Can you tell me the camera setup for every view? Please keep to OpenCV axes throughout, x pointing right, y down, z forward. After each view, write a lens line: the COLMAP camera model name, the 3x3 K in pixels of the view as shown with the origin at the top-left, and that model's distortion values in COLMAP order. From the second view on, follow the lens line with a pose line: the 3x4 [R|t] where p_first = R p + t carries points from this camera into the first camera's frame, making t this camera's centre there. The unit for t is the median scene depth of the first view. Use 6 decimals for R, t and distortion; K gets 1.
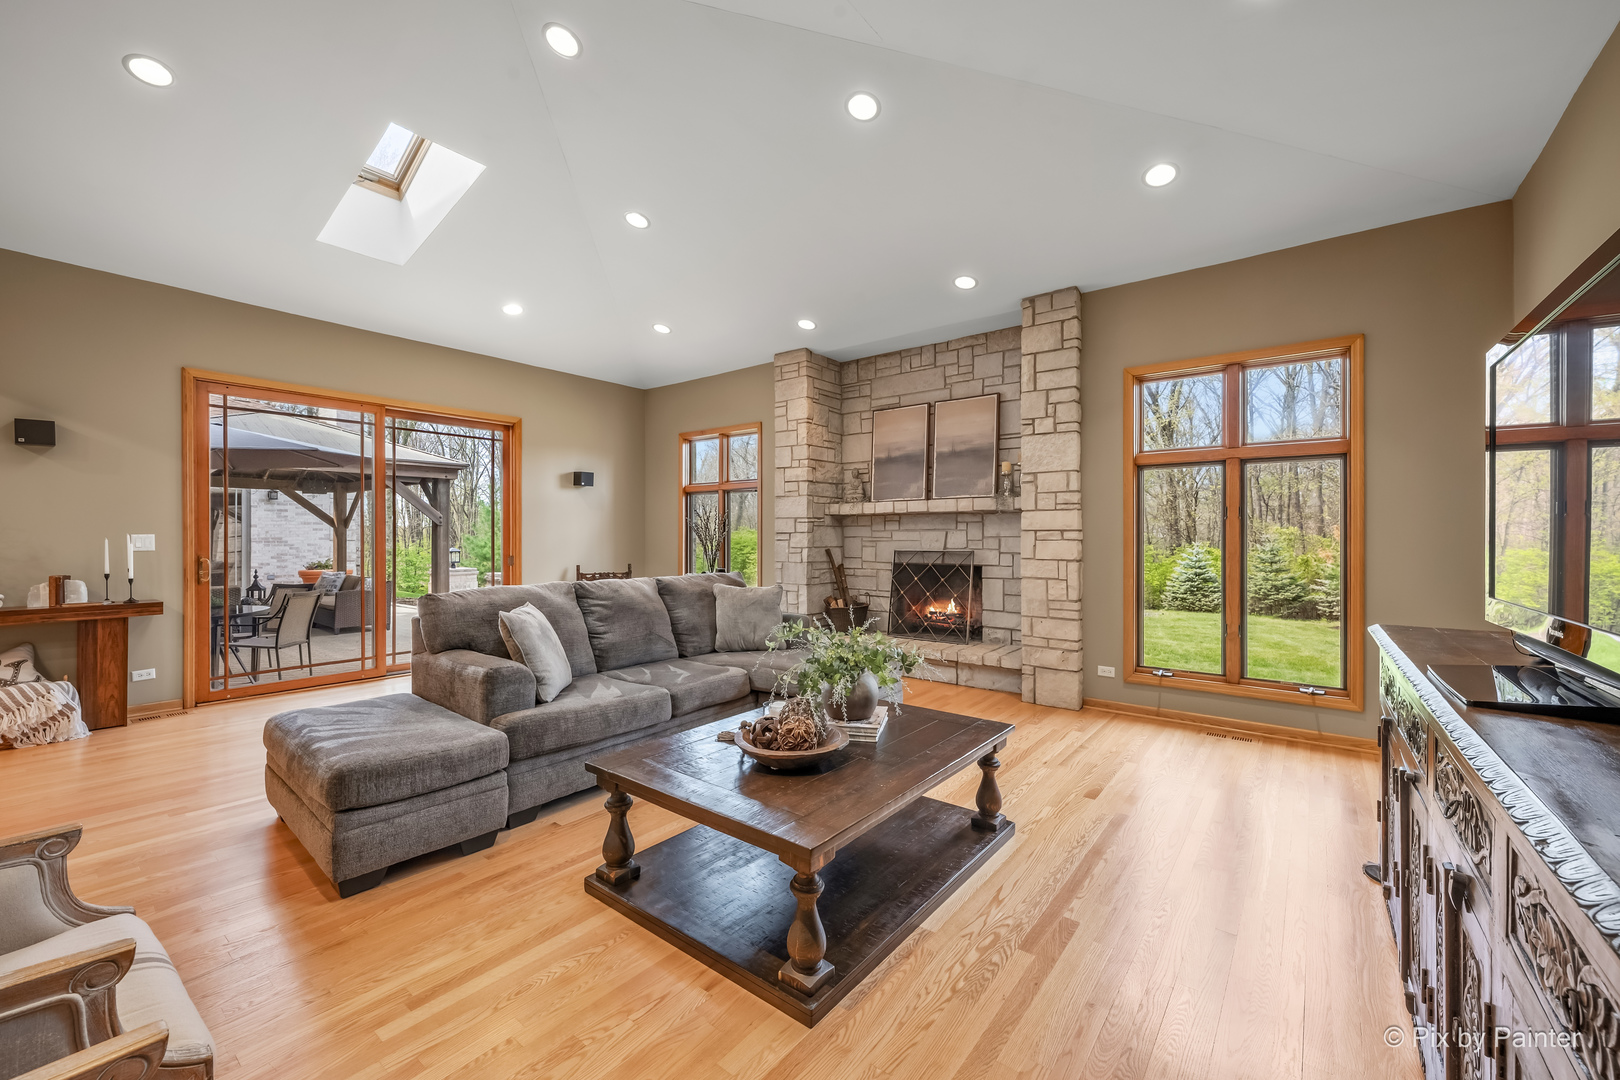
lens RADIAL K [[646.1, 0, 773.0], [0, 646.1, 535.7], [0, 0, 1]] dist [0.002855, -0.000905]
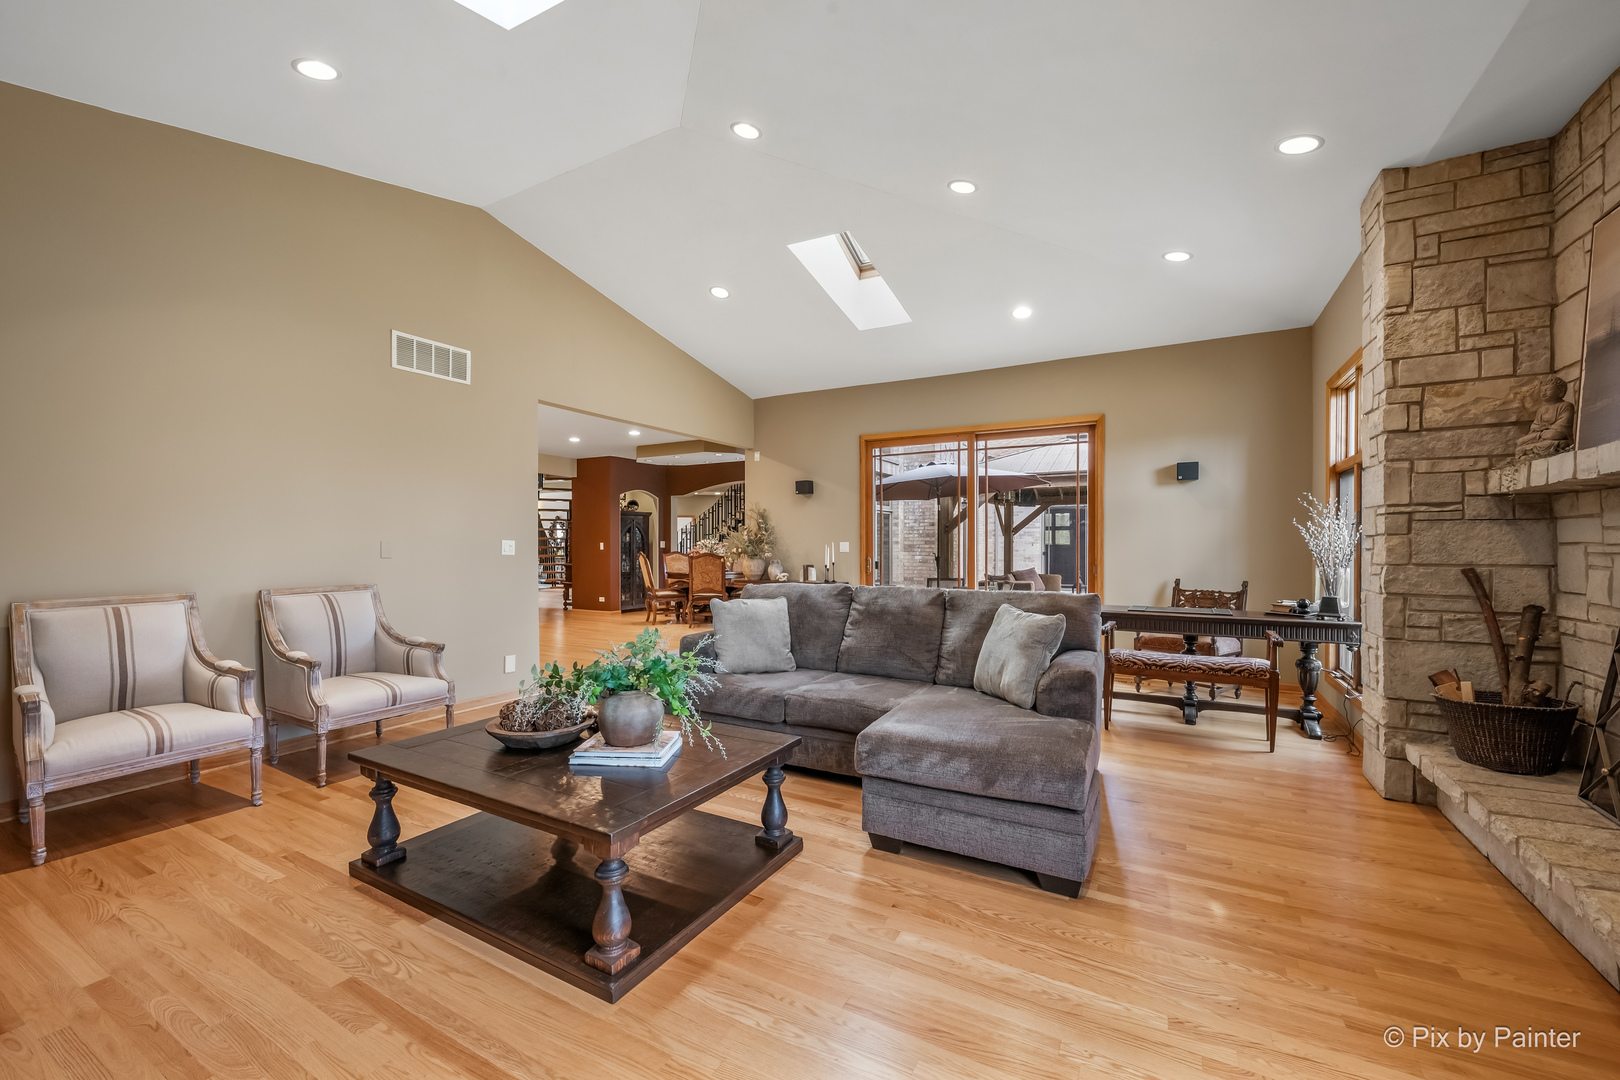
lens RADIAL K [[646.1, 0, 836.0], [0, 646.1, 542.6], [0, 0, 1]] dist [0.002855, -0.000905]
pose [[0.203114, -0.003278, -0.979150, 0.479346], [0.001241, 0.999994, -0.003091, 0.002755], [0.979154, -0.000587, 0.203117, 0.496699]]
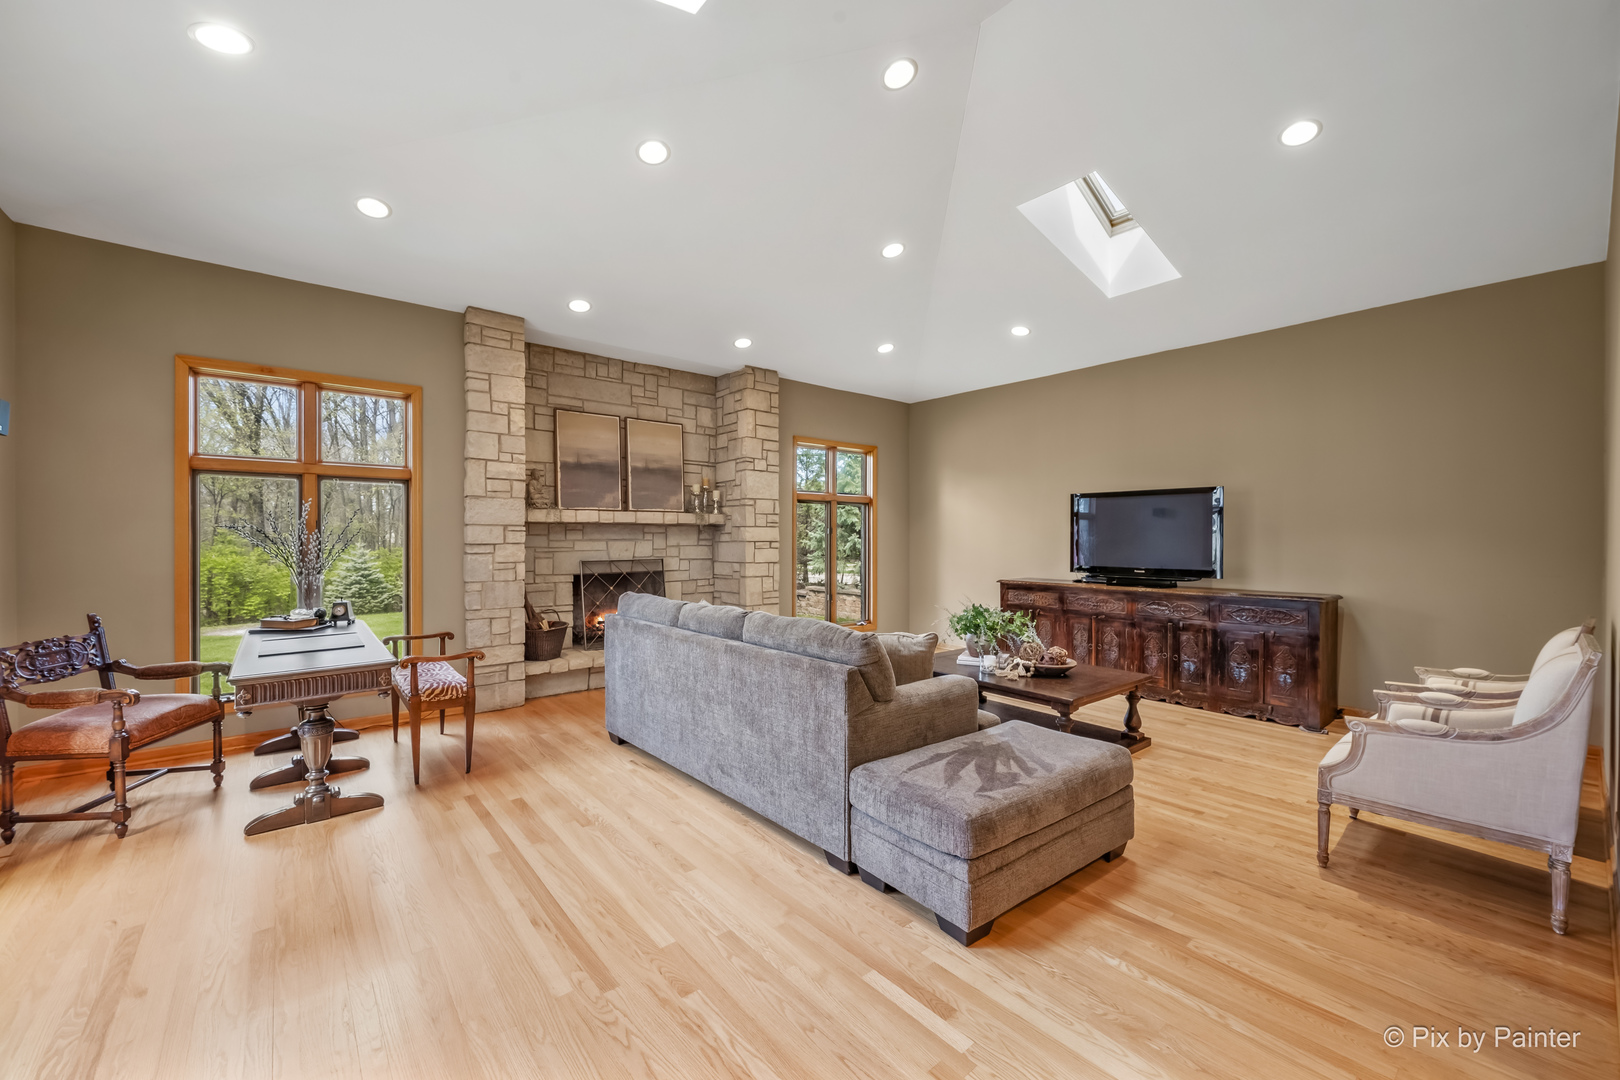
lens RADIAL K [[646.1, 0, 841.1], [0, 646.1, 538.7], [0, 0, 1]] dist [0.002855, -0.000905]
pose [[0.169764, -0.005077, 0.985472, -0.722962], [-0.002649, 0.999981, 0.005608, -0.017841], [-0.985481, -0.003562, 0.169748, 0.483111]]
